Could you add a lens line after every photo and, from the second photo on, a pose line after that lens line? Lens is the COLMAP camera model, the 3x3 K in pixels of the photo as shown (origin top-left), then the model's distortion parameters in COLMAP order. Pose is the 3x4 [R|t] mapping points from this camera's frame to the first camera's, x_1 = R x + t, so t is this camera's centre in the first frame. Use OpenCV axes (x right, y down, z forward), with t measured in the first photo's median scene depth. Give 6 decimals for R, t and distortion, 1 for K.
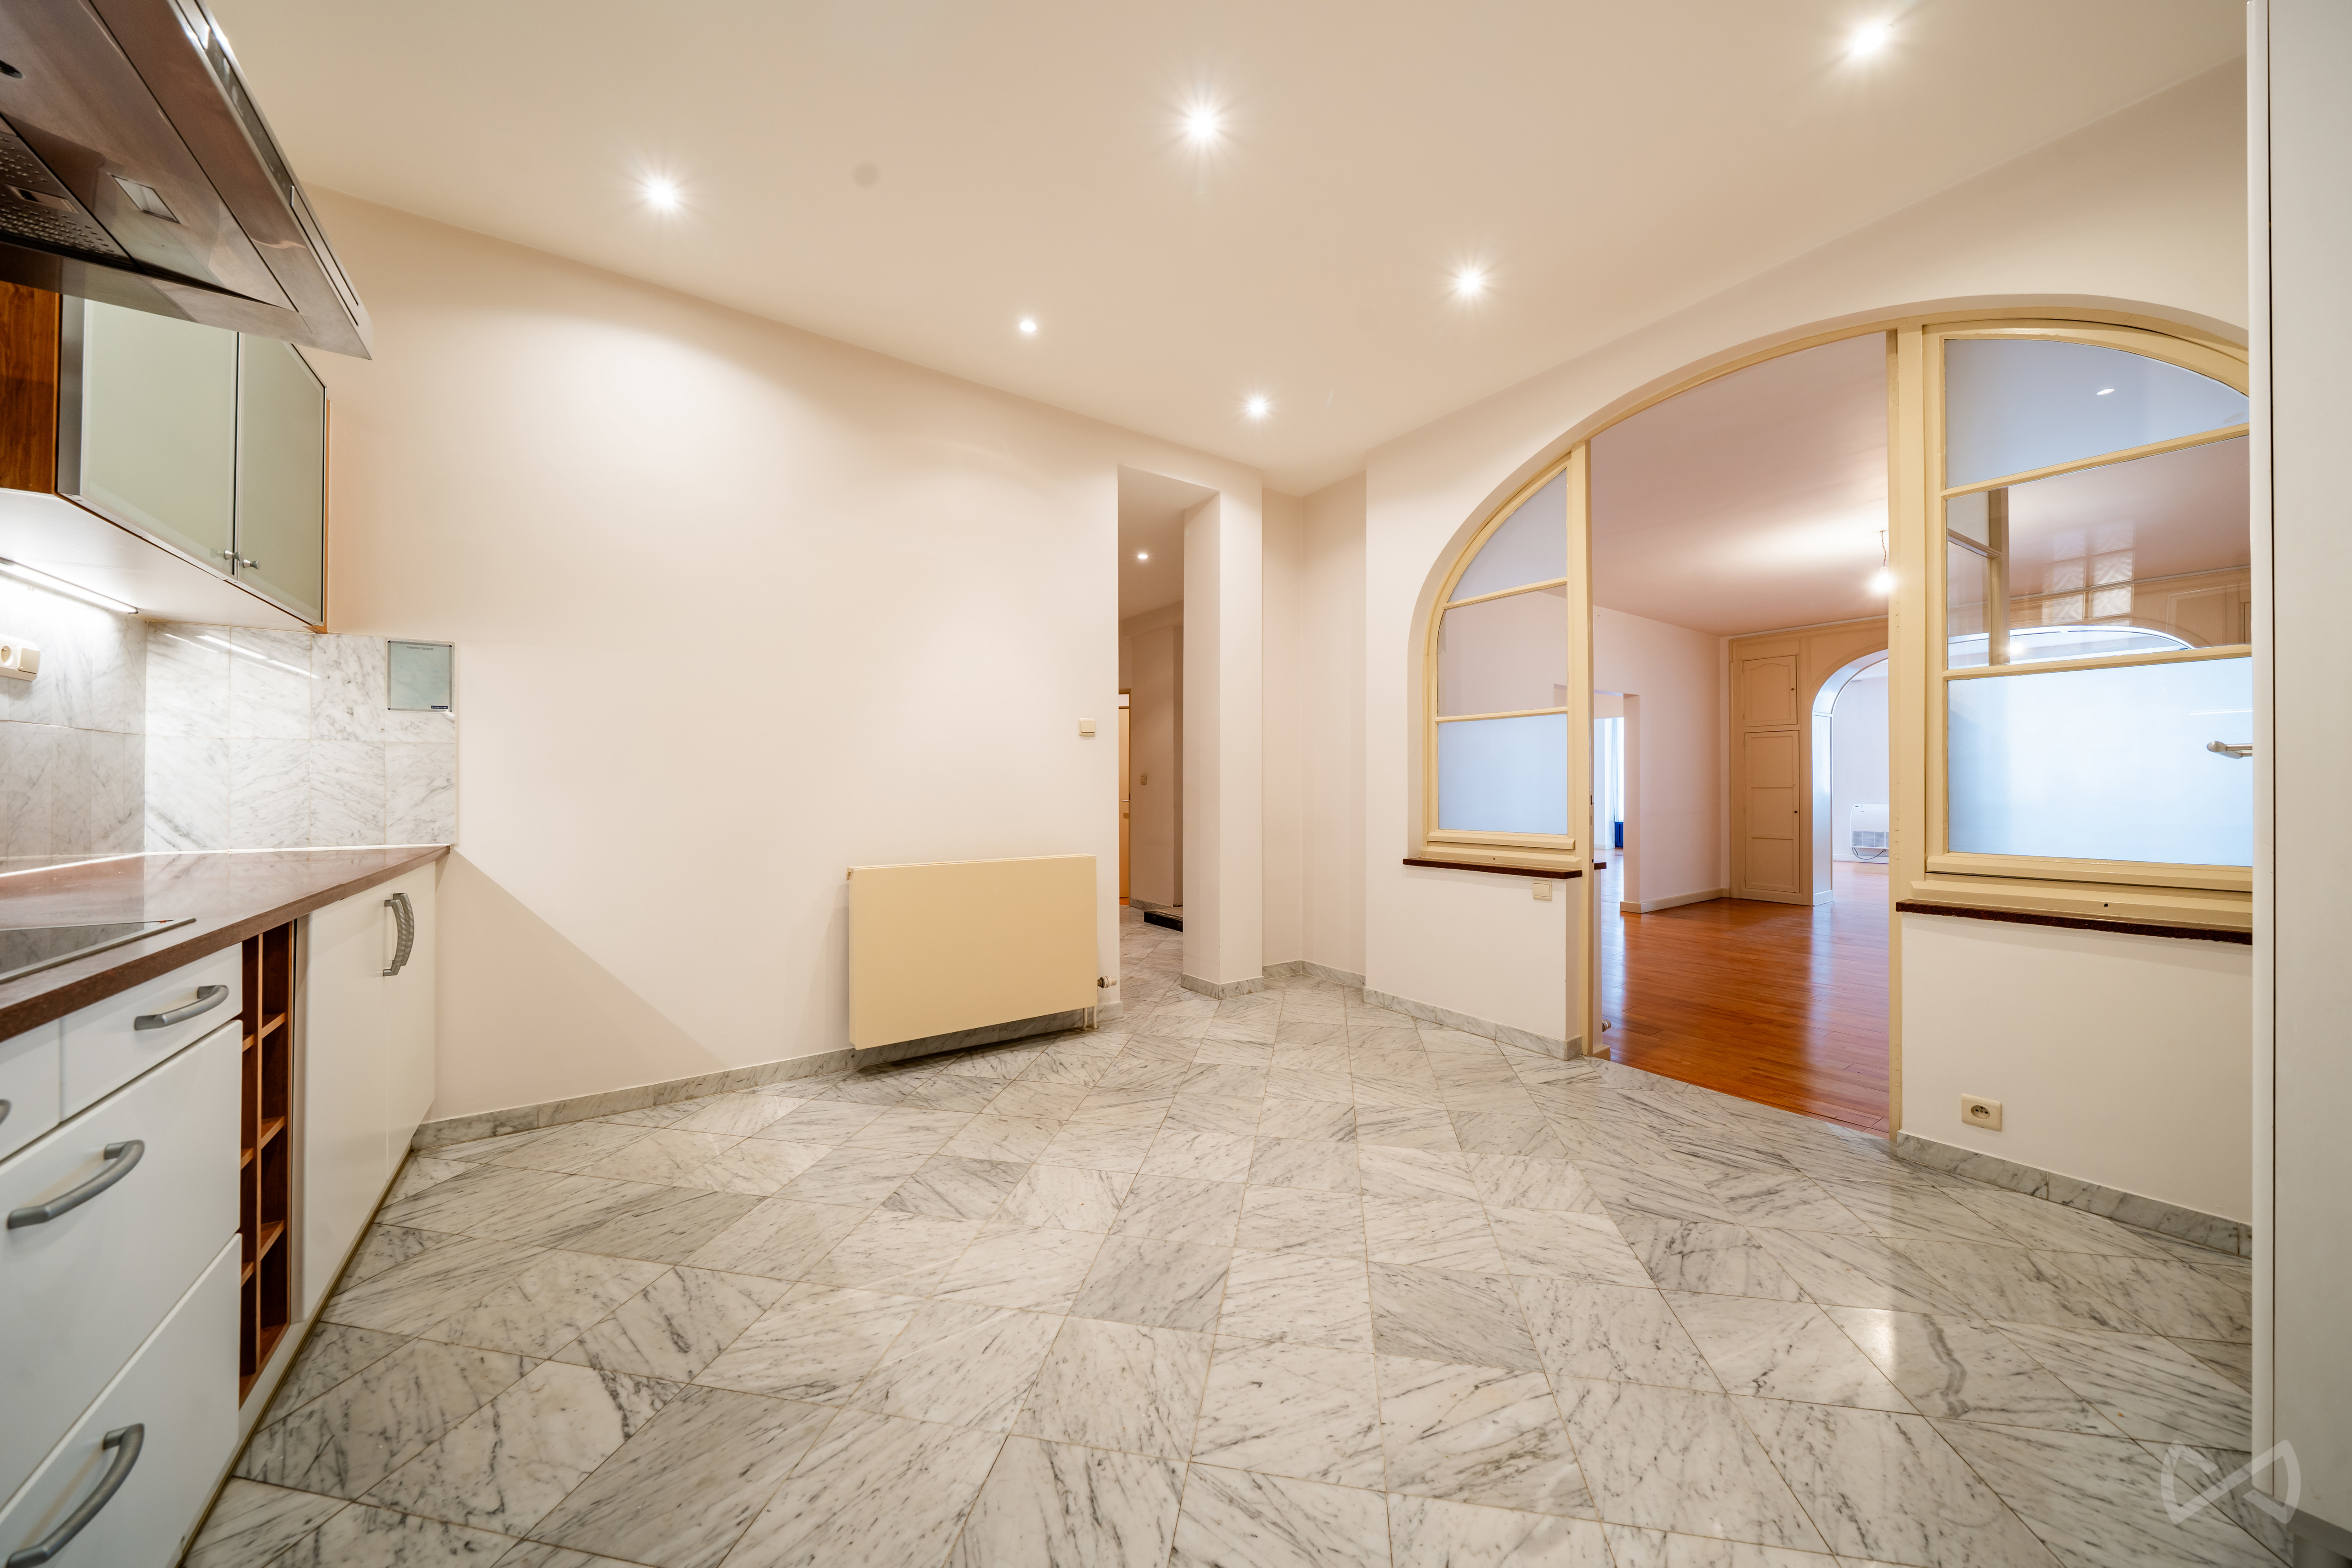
lens RADIAL K [[809.3, 0, 1172.1], [0, 809.3, 785.2], [0, 0, 1]] dist [-0.004220, -0.000243]
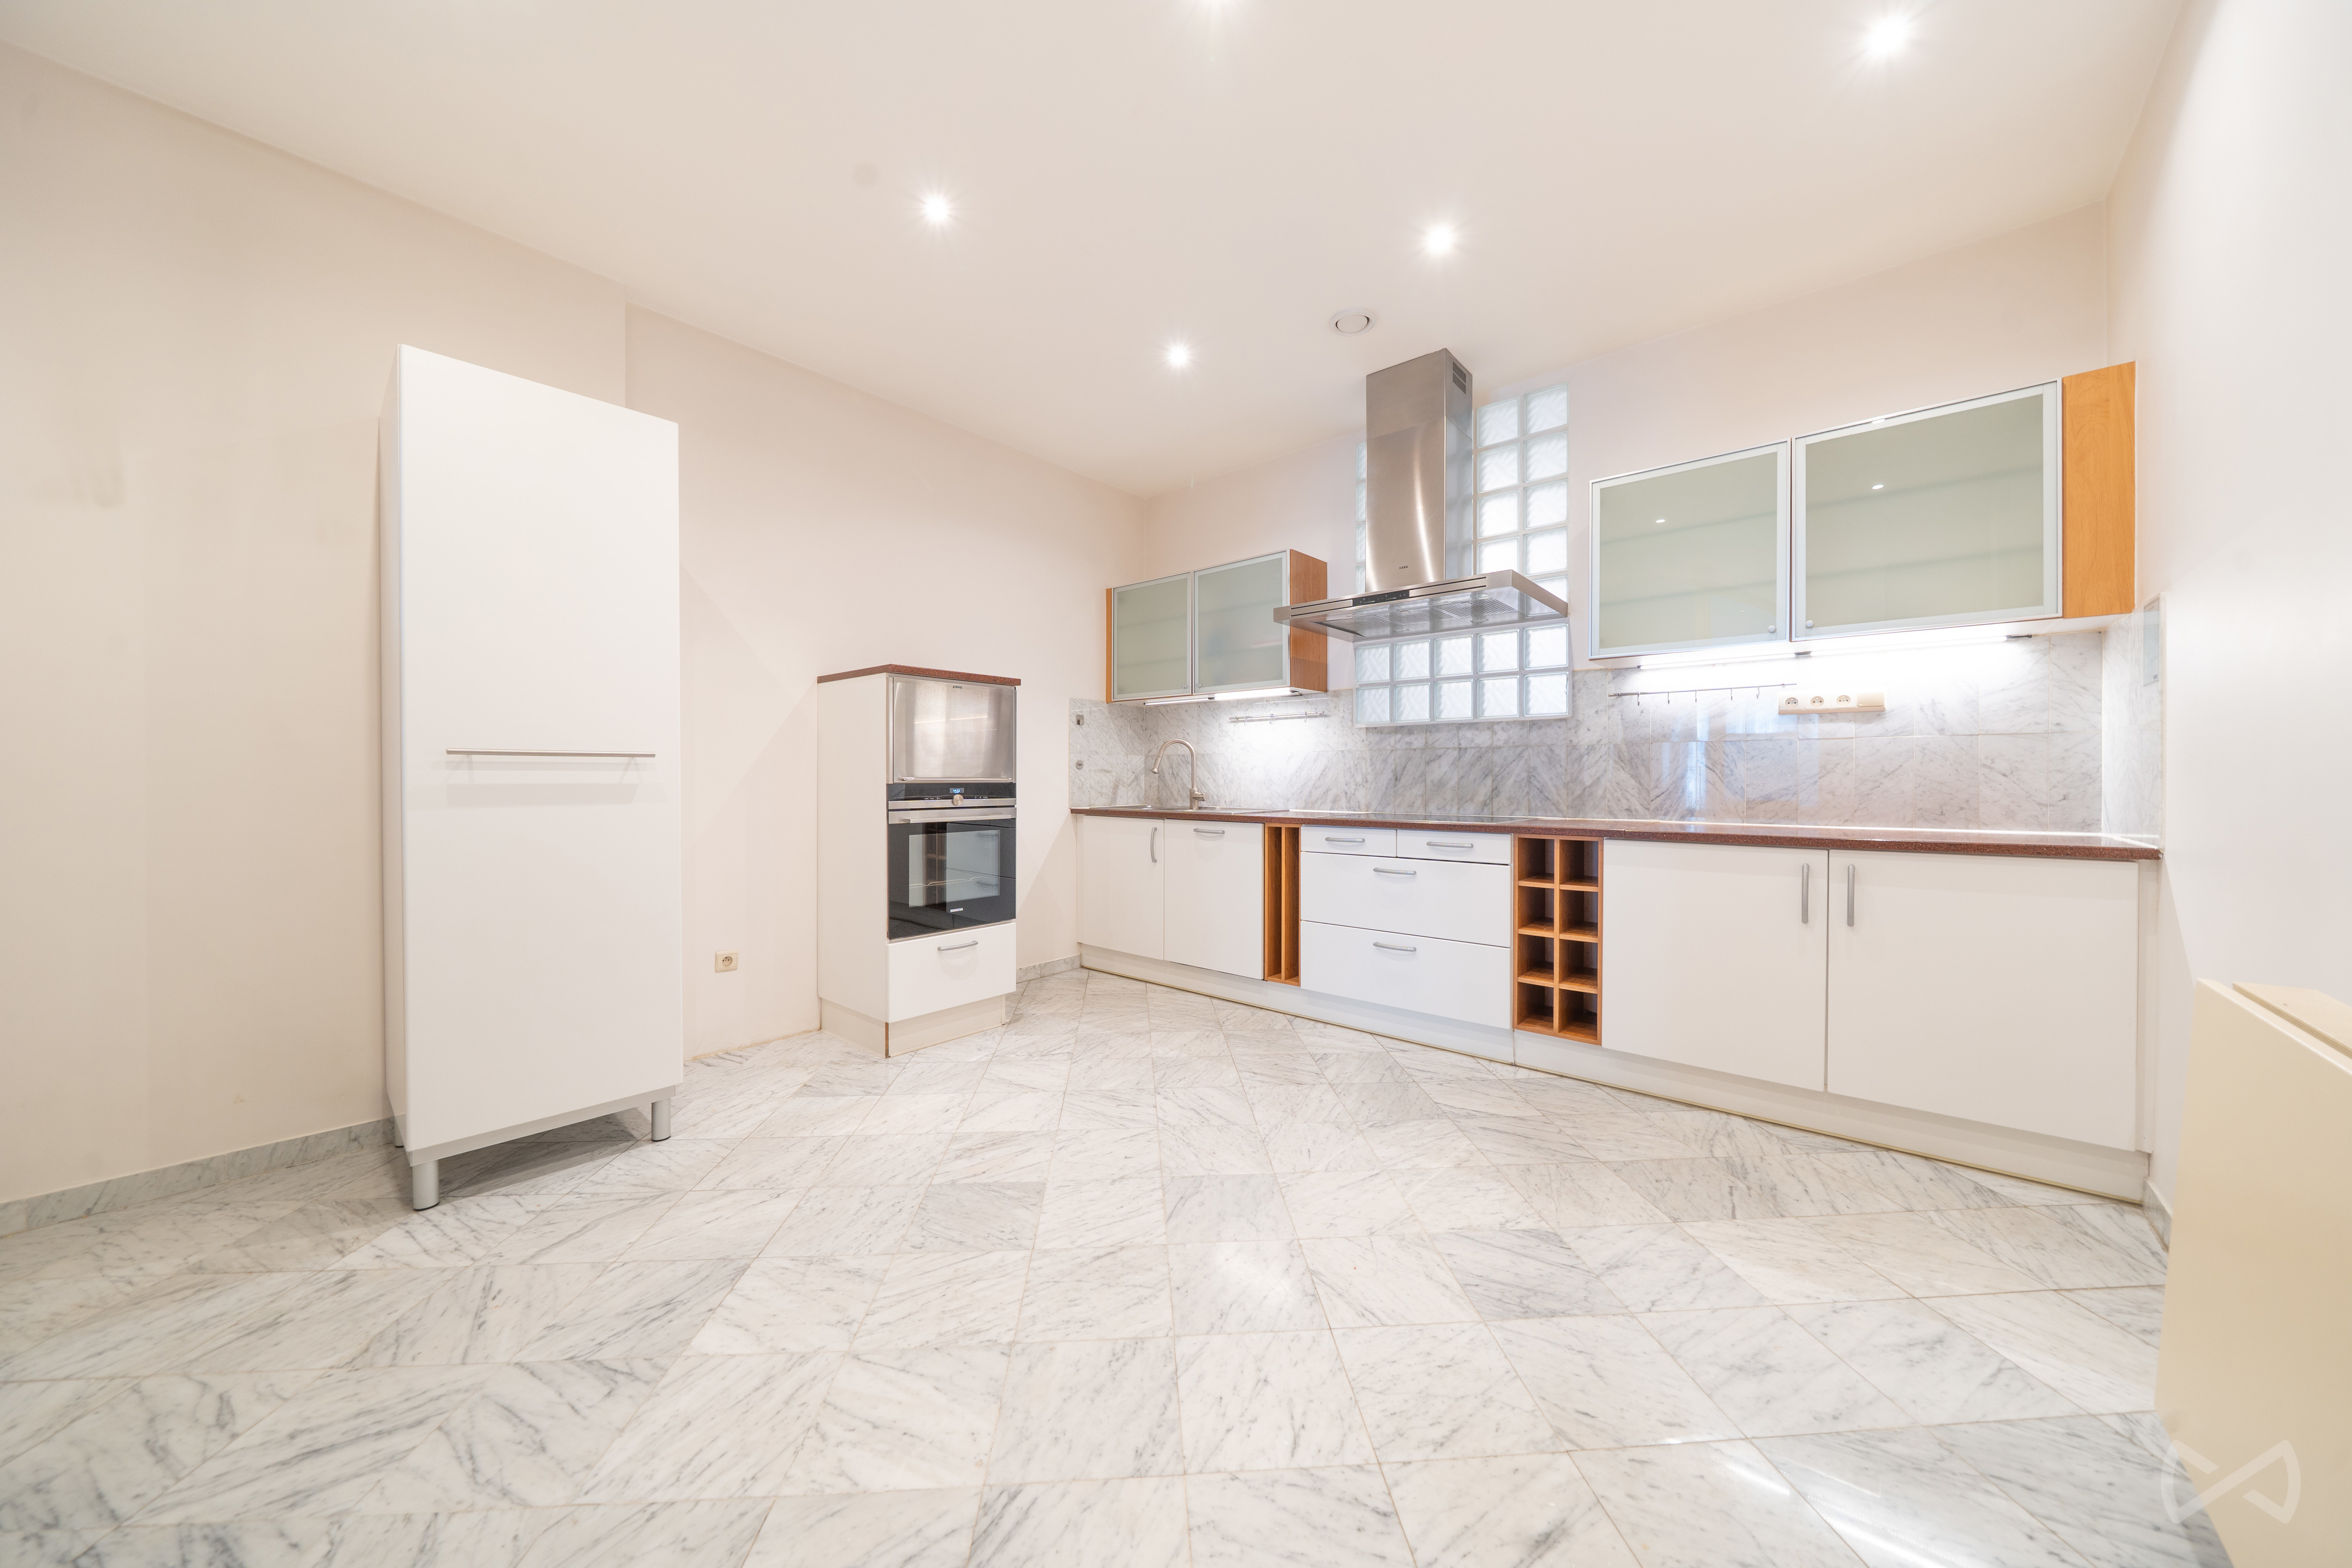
lens RADIAL K [[809.3, 0, 1173.2], [0, 809.3, 782.2], [0, 0, 1]] dist [-0.004220, -0.000243]
pose [[-0.970956, -0.000694, -0.239256, 0.288534], [-0.001499, 0.999994, 0.003186, 0.008898], [0.239253, 0.003452, -0.970951, 1.855681]]
